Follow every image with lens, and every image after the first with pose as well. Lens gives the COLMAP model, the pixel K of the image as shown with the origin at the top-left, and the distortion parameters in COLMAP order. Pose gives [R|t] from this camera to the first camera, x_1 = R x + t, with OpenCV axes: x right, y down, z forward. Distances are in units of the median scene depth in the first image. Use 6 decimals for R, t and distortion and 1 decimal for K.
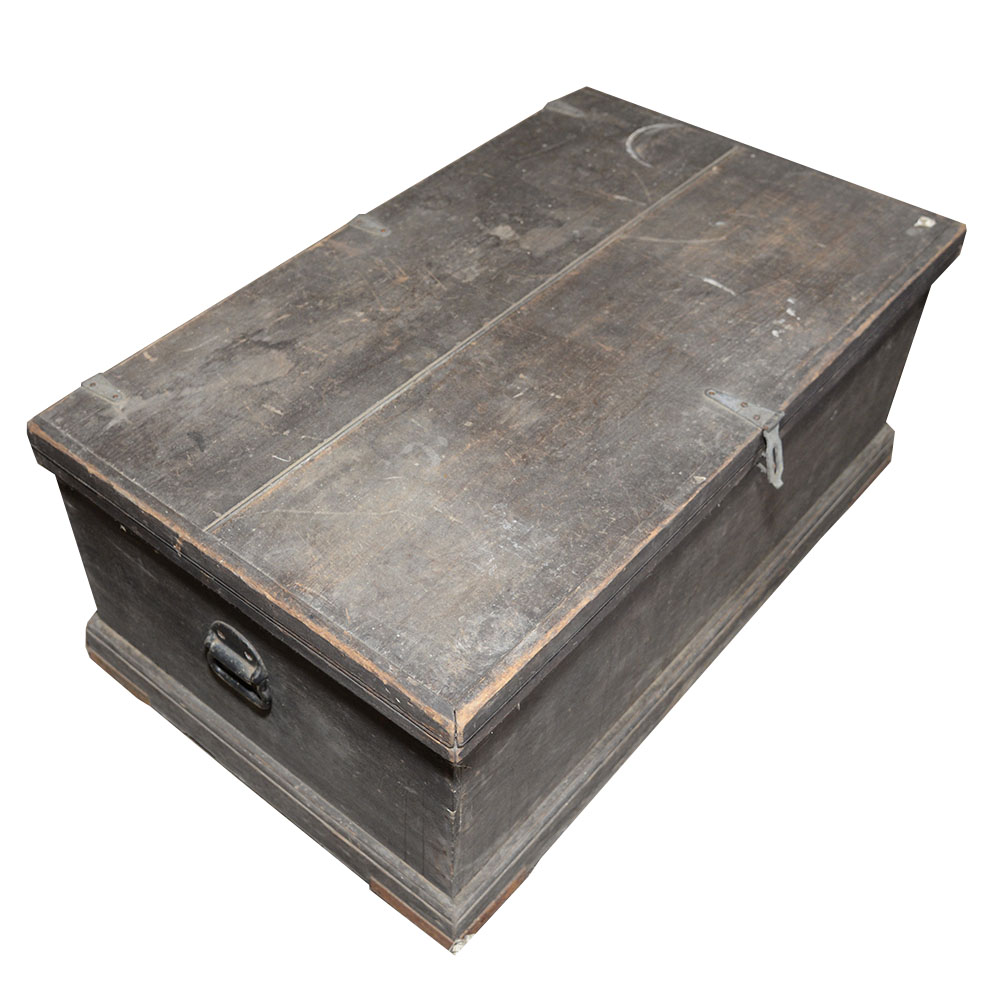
lens RADIAL K [[1223.0, 0, 382.3], [0, 1223.0, 502.3], [0, 0, 1]] dist [-0.107056, 0.018283]
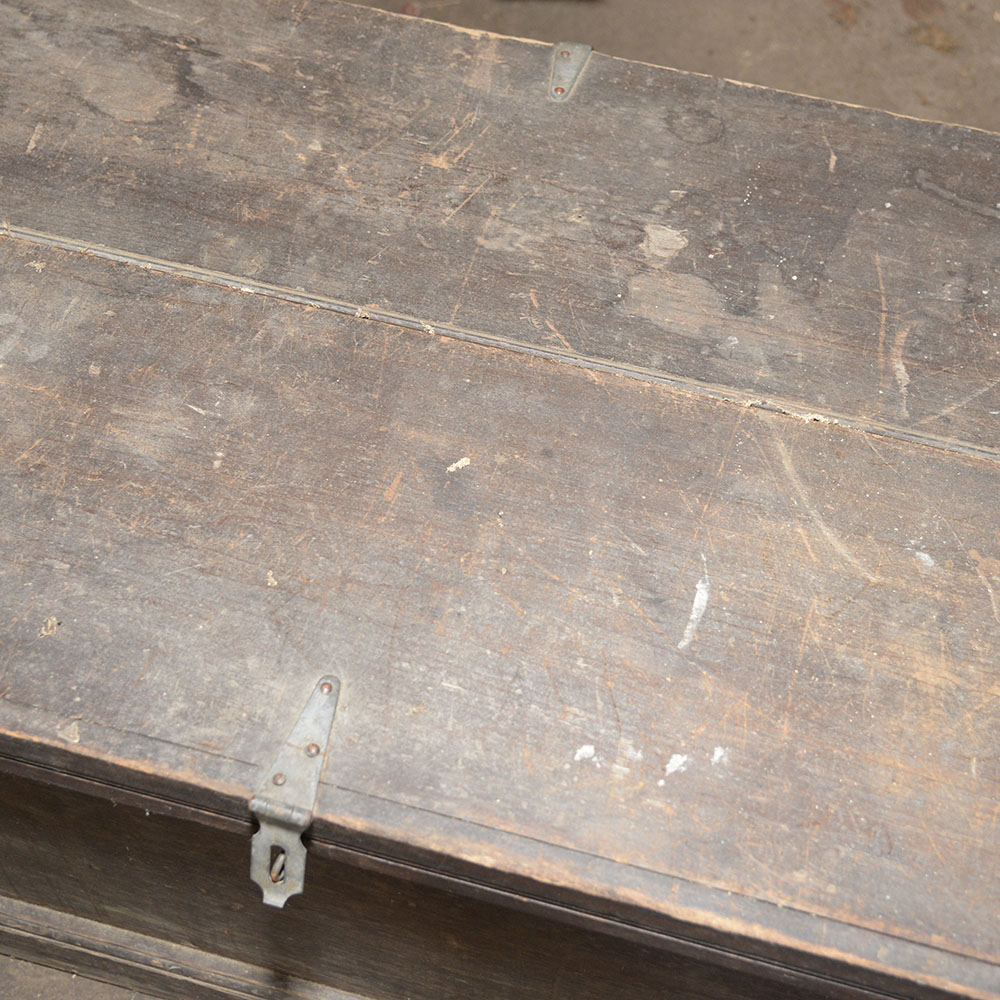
lens RADIAL K [[1682.1, 0, 495.6], [0, 1682.1, 427.1], [0, 0, 1]] dist [0.006559, 0.113175]
pose [[0.461185, 0.745296, -0.481500, 0.567196], [-0.651903, 0.652737, 0.385949, -0.482367], [0.601939, 0.135898, 0.786893, 0.482754]]
